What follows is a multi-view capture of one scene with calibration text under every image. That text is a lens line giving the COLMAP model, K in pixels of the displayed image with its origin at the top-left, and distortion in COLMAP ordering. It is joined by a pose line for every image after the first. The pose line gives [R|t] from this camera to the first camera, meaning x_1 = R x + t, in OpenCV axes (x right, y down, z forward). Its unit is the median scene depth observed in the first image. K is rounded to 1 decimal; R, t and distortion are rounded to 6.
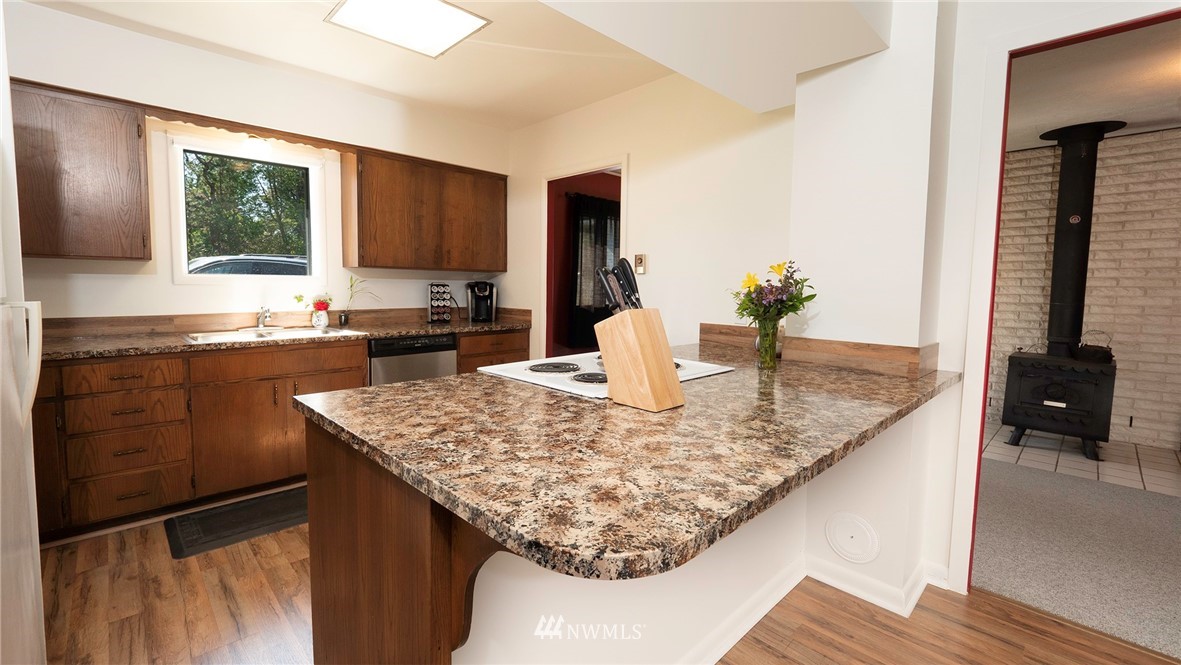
lens RADIAL K [[496.4, 0, 586.0], [0, 496.4, 322.2], [0, 0, 1]] dist [-0.001676, -0.000364]
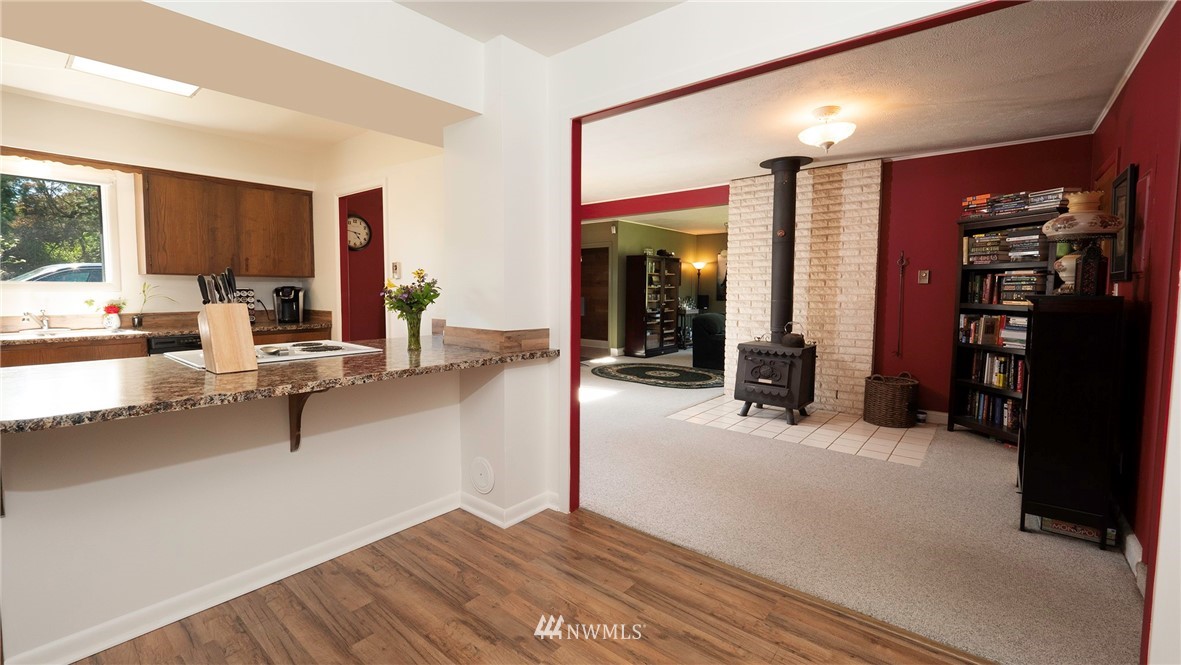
lens RADIAL K [[499.7, 0, 586.4], [0, 499.7, 322.4], [0, 0, 1]] dist [-0.009606, -0.000065]
pose [[0.993769, -0.015286, 0.110407, 0.367838], [0.016260, 0.999836, -0.007931, 0.020574], [-0.110267, 0.009677, 0.993855, -0.200872]]
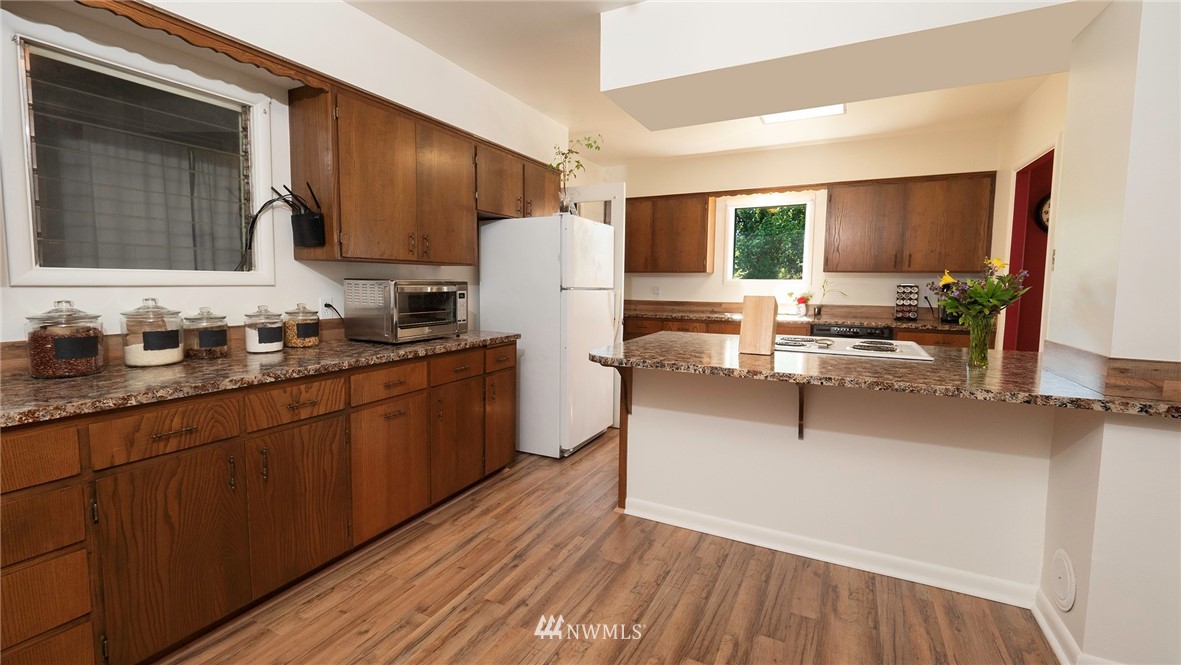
lens RADIAL K [[500.8, 0, 585.8], [0, 500.8, 317.7], [0, 0, 1]] dist [-0.000095, -0.000288]
pose [[0.319713, 0.058752, -0.945691, 0.576585], [-0.076616, 0.996411, 0.036001, 0.011334], [0.944412, 0.060946, 0.323067, -0.038976]]
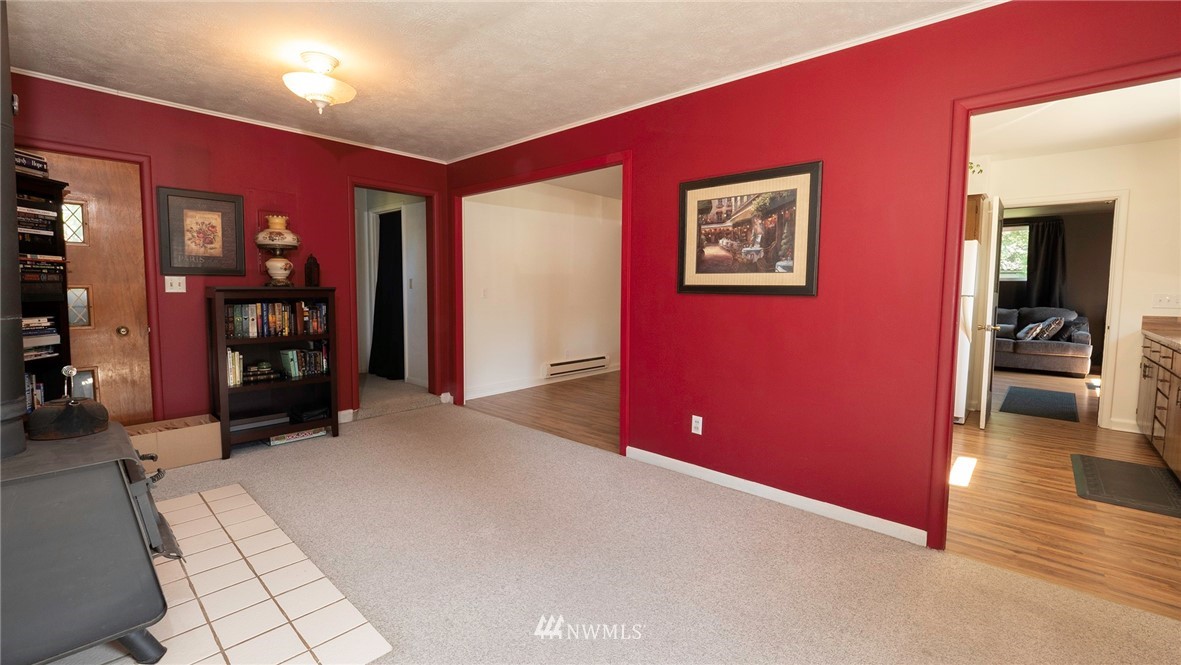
lens RADIAL K [[496.4, 0, 586.0], [0, 496.4, 322.2], [0, 0, 1]] dist [-0.001676, -0.000364]
pose [[-0.997930, -0.016371, -0.062196, 0.567453], [-0.025522, 0.988460, 0.149315, -0.108605], [0.059034, 0.150594, -0.986832, 1.486063]]
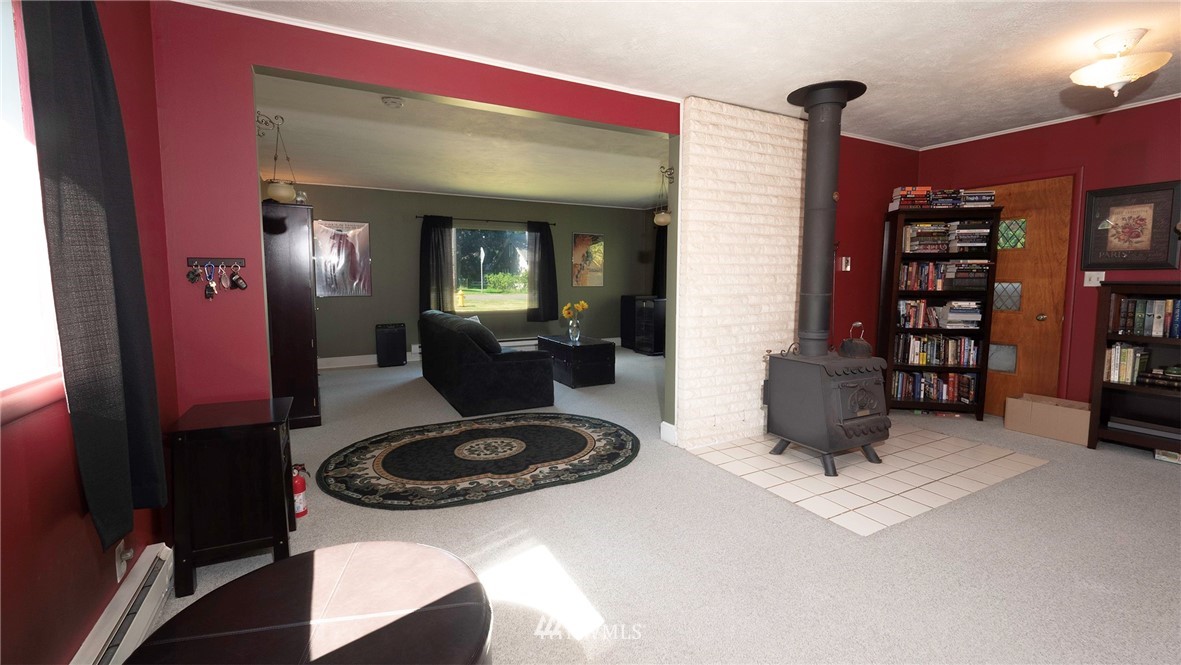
lens RADIAL K [[496.4, 0, 586.0], [0, 496.4, 322.2], [0, 0, 1]] dist [-0.001676, -0.000364]
pose [[0.269813, -0.096756, 0.958039, 0.020720], [0.079842, 0.993761, 0.077877, -0.093461], [-0.959597, 0.055480, 0.275855, 1.222767]]
